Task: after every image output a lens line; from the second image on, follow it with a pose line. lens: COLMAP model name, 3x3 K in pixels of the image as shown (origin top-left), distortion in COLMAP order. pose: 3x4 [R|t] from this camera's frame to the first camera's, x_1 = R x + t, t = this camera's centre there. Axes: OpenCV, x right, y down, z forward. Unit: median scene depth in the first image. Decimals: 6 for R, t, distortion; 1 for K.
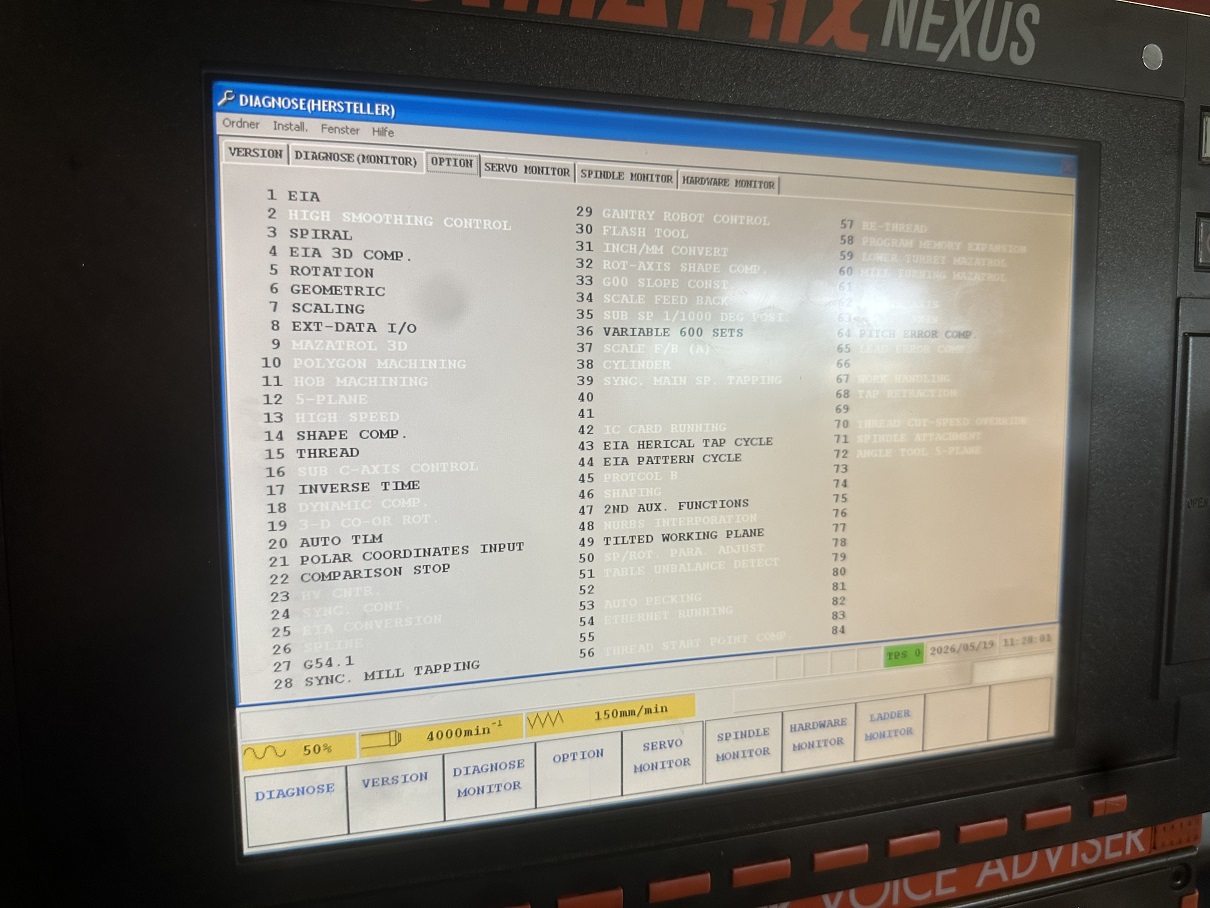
lens RADIAL K [[859.8, 0, 593.6], [0, 859.8, 446.7], [0, 0, 1]] dist [0.026072, -0.037915]
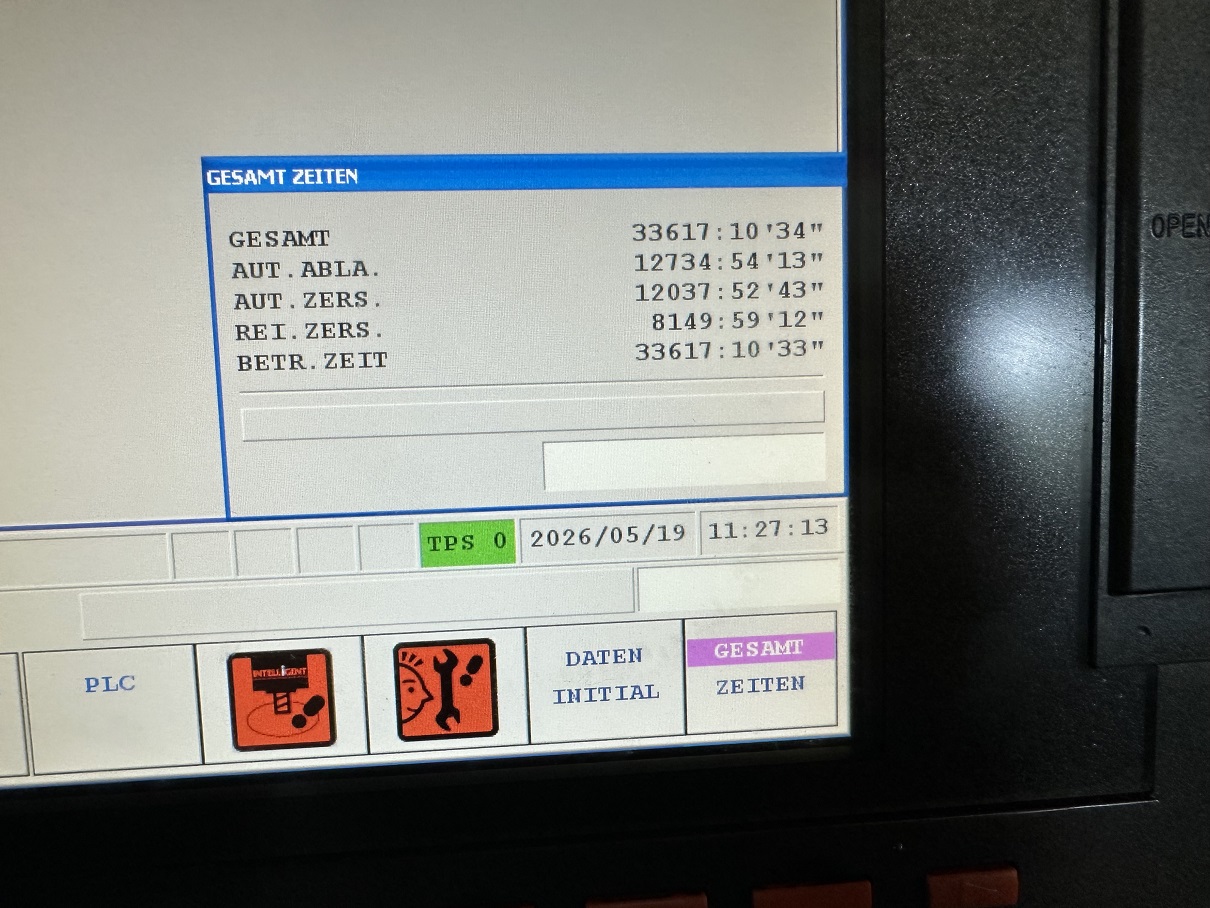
lens RADIAL K [[859.8, 0, 567.0], [0, 859.8, 446.2], [0, 0, 1]] dist [0.026072, -0.037915]
pose [[0.977744, -0.003548, -0.209770, 0.570290], [0.005875, 0.999928, 0.010471, 0.199871], [0.209717, -0.011470, 0.977695, 0.589410]]
